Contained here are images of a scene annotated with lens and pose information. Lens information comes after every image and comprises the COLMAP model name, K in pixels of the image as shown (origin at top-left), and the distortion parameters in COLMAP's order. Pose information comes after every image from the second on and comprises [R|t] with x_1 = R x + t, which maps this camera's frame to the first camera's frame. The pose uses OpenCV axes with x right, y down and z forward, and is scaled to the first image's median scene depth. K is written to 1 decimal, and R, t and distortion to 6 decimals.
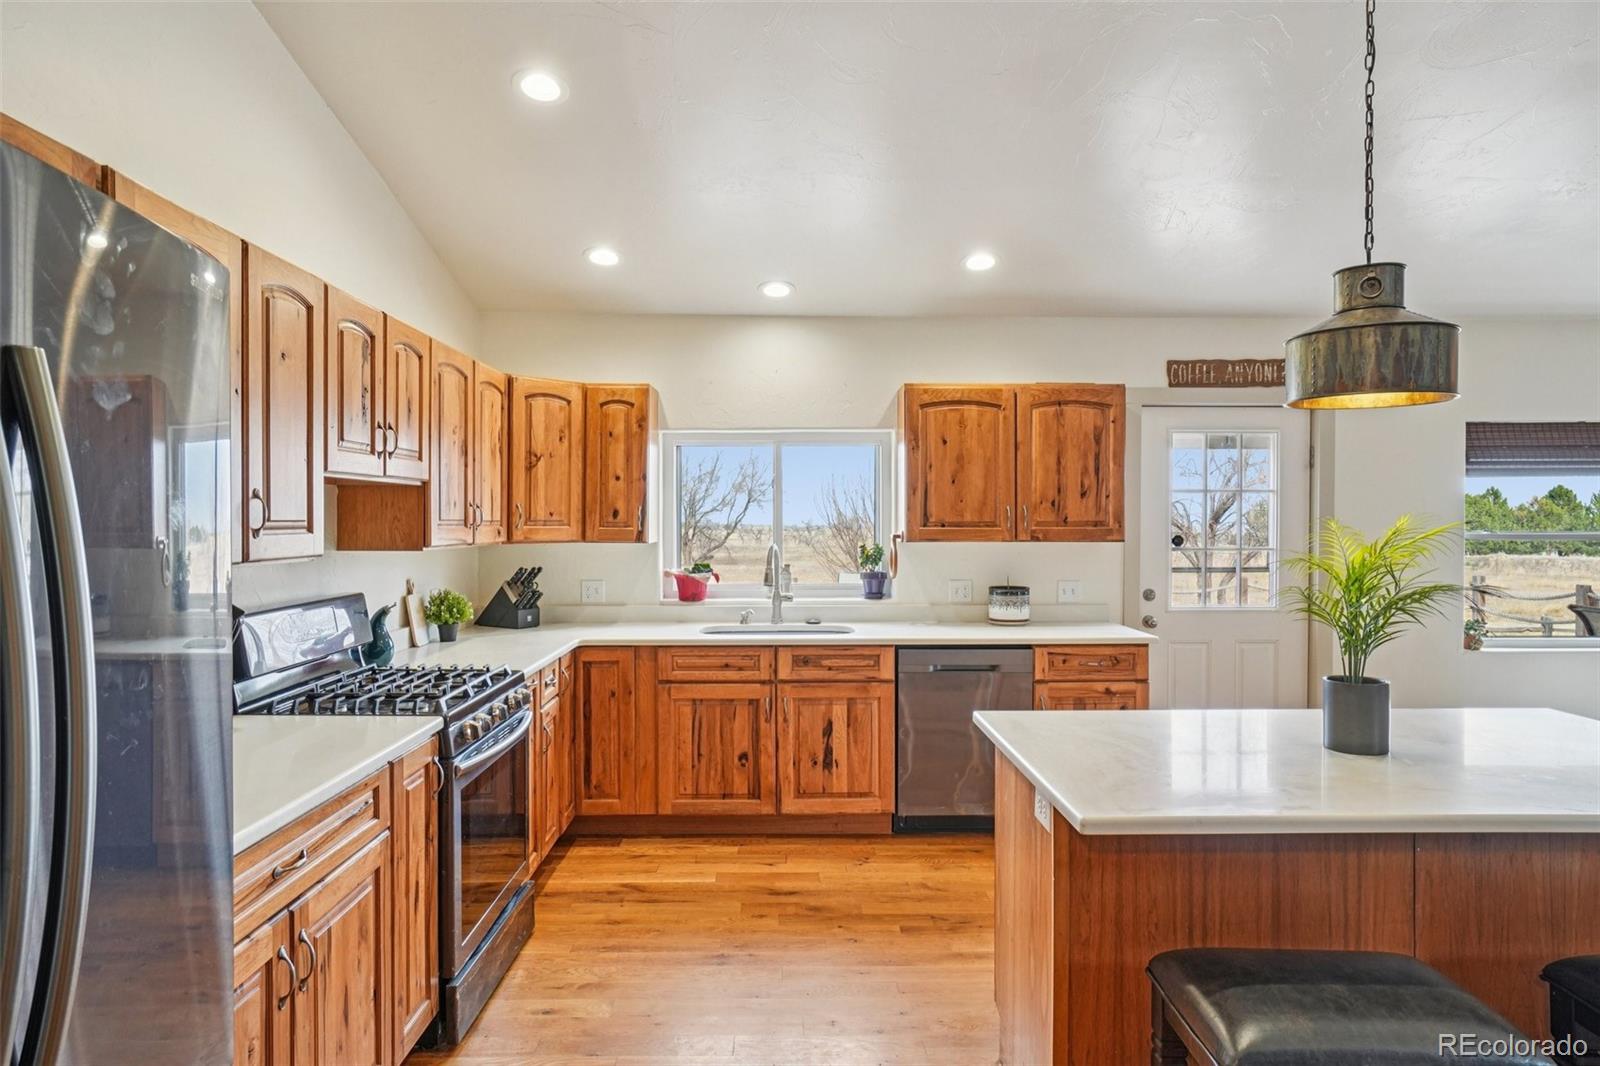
lens RADIAL K [[964.6, 0, 795.8], [0, 964.6, 525.0], [0, 0, 1]] dist [-0.003703, -0.000416]
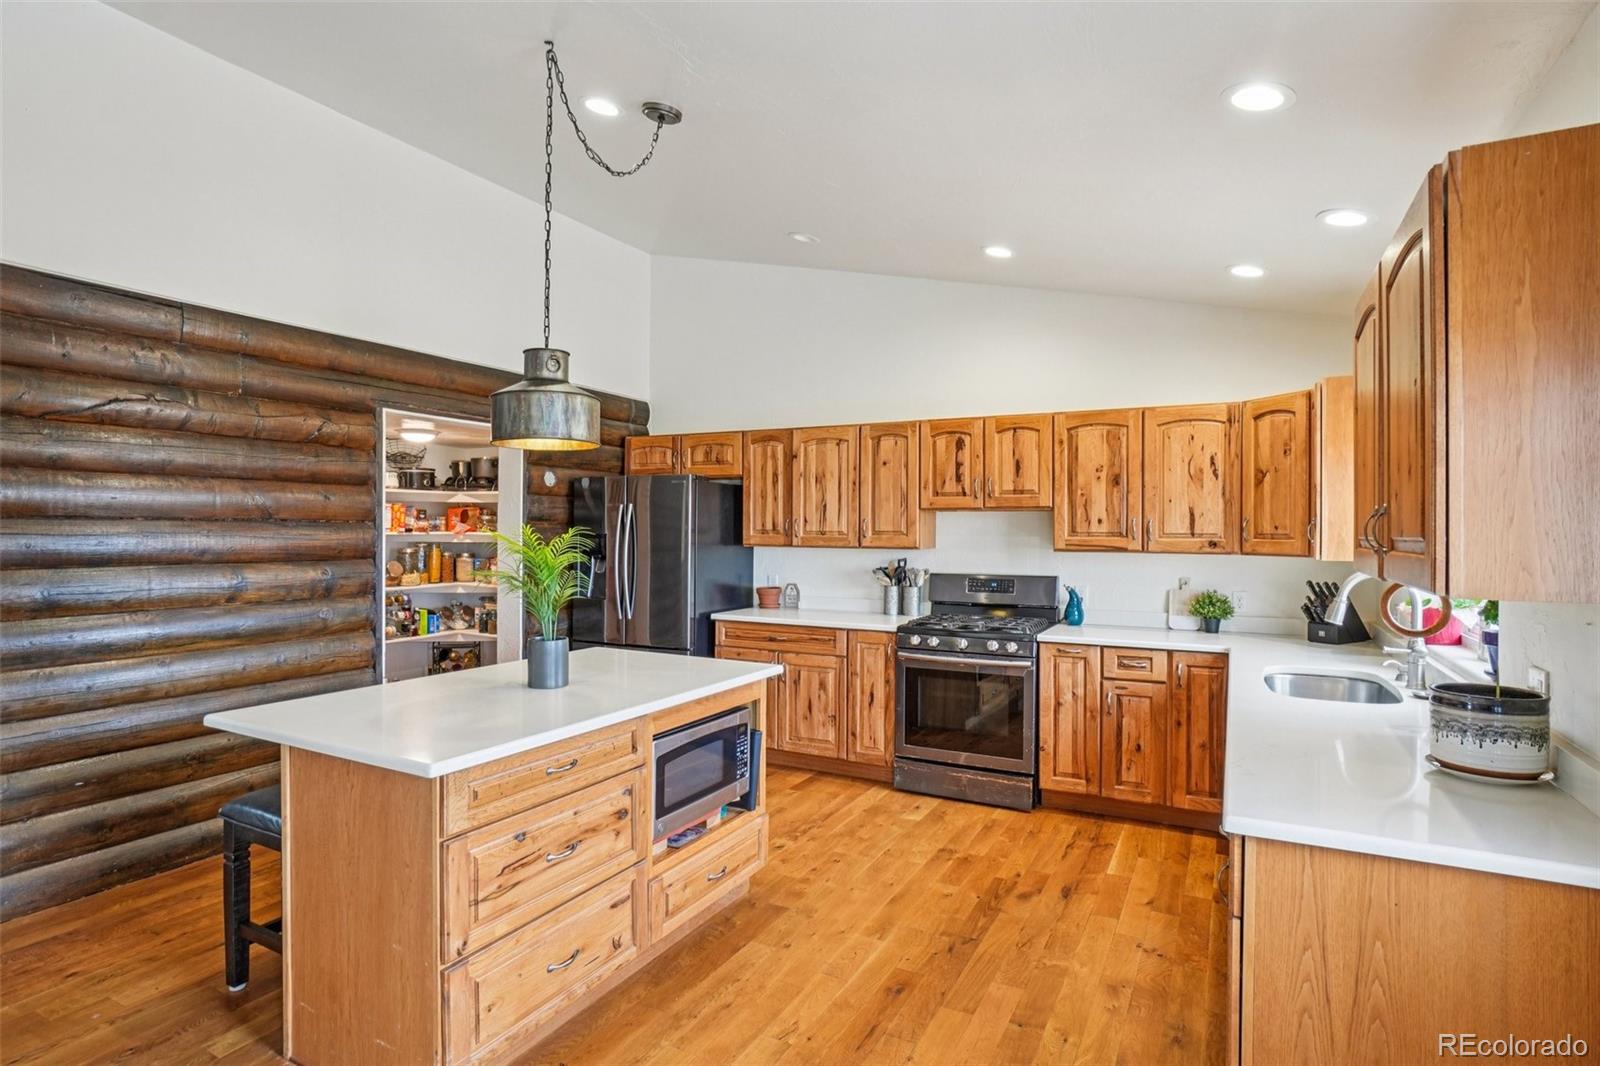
lens RADIAL K [[855.1, 0, 800.0], [0, 855.1, 533.0], [0, 0, 1]] dist [0.000051, 0.000055]
pose [[-0.486956, -0.000602, -0.873426, 0.800911], [-0.010865, 0.999927, 0.005368, -0.005116], [0.873359, 0.012104, -0.486926, 1.025195]]
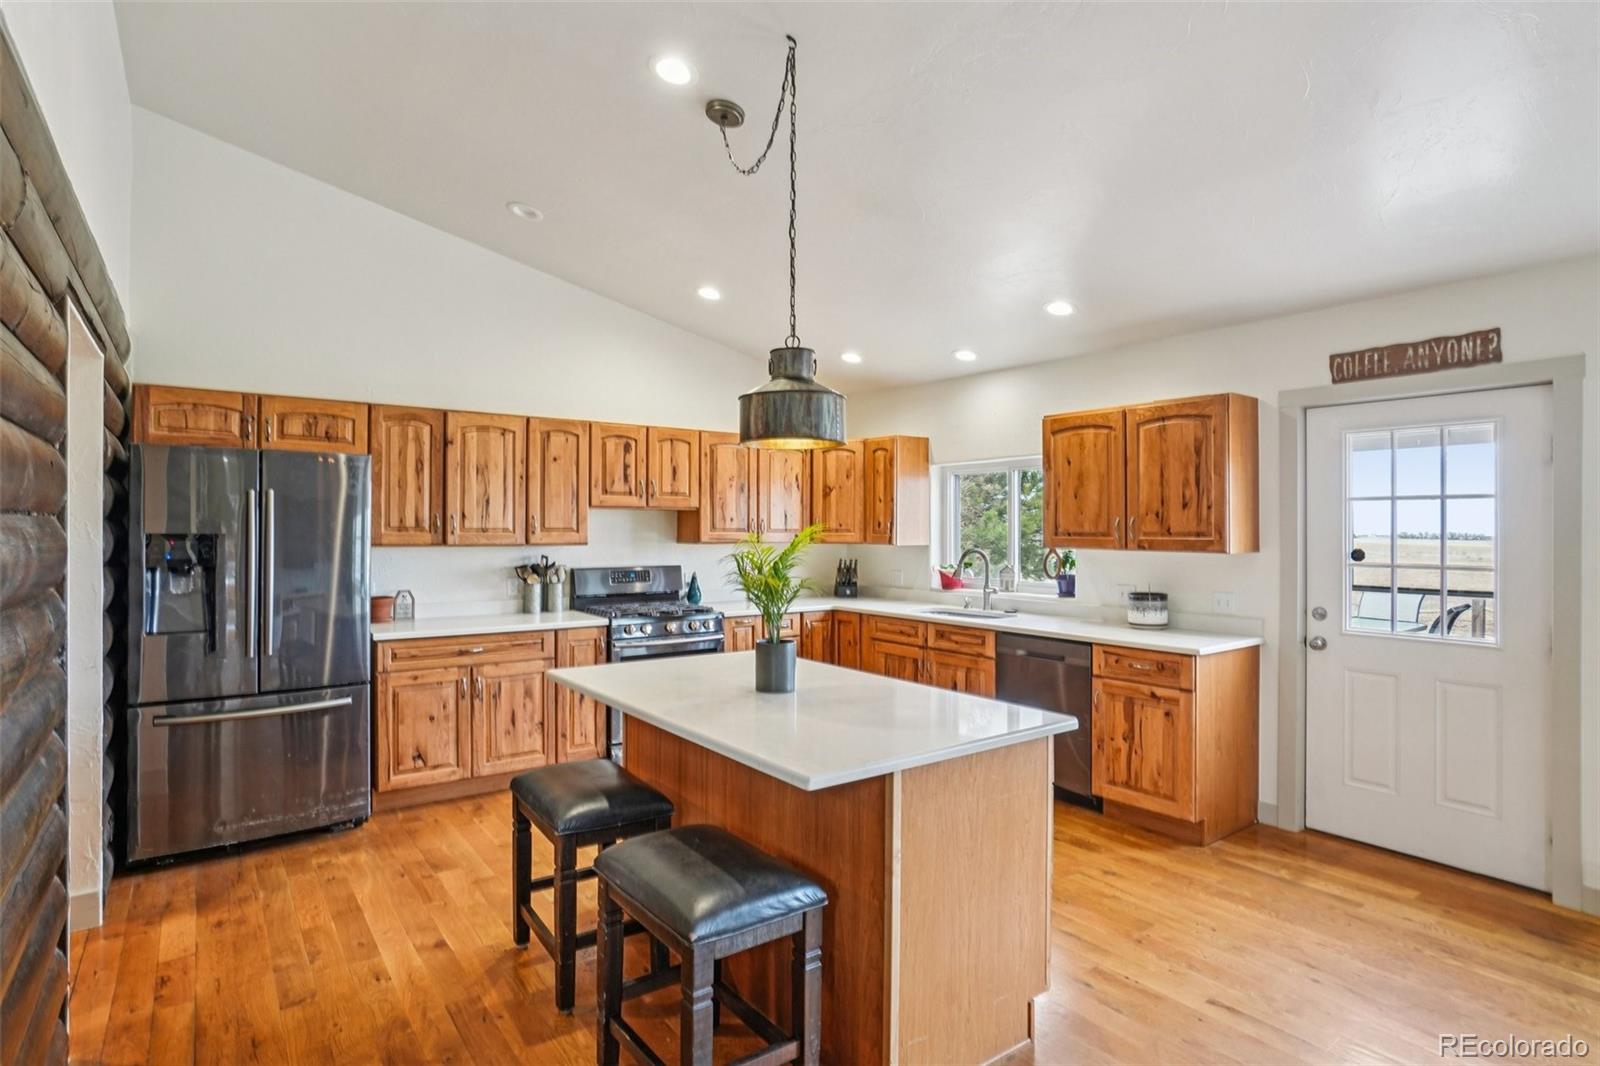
lens RADIAL K [[851.8, 0, 799.0], [0, 851.8, 521.8], [0, 0, 1]] dist [-0.001987, -0.000060]
pose [[0.576698, -0.003264, -0.816951, 0.854537], [-0.008661, 0.999911, -0.010109, -0.001915], [0.816912, 0.012906, 0.576618, 0.153924]]
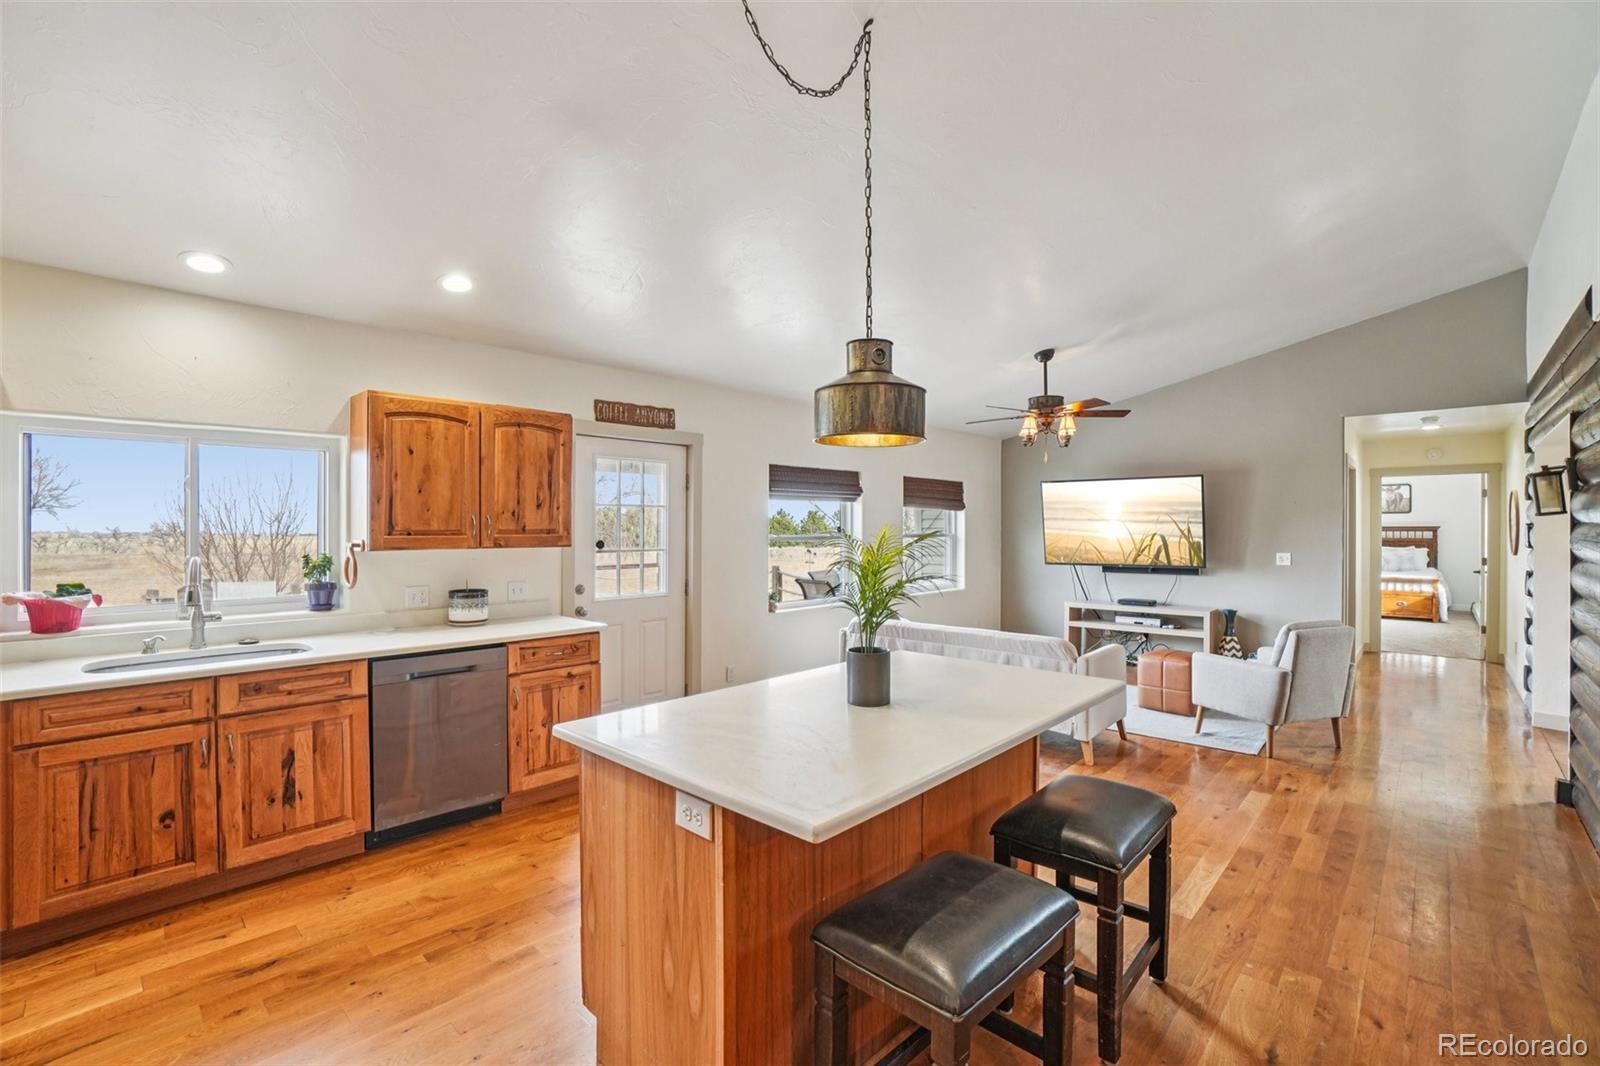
lens RADIAL K [[716.5, 0, 797.2], [0, 716.5, 527.6], [0, 0, 1]] dist [-0.060175, 0.023210]
pose [[0.698742, -0.000784, 0.715374, -0.099180], [0.003742, 0.999990, -0.002559, -0.002935], [-0.715364, 0.004465, 0.698737, 0.200110]]
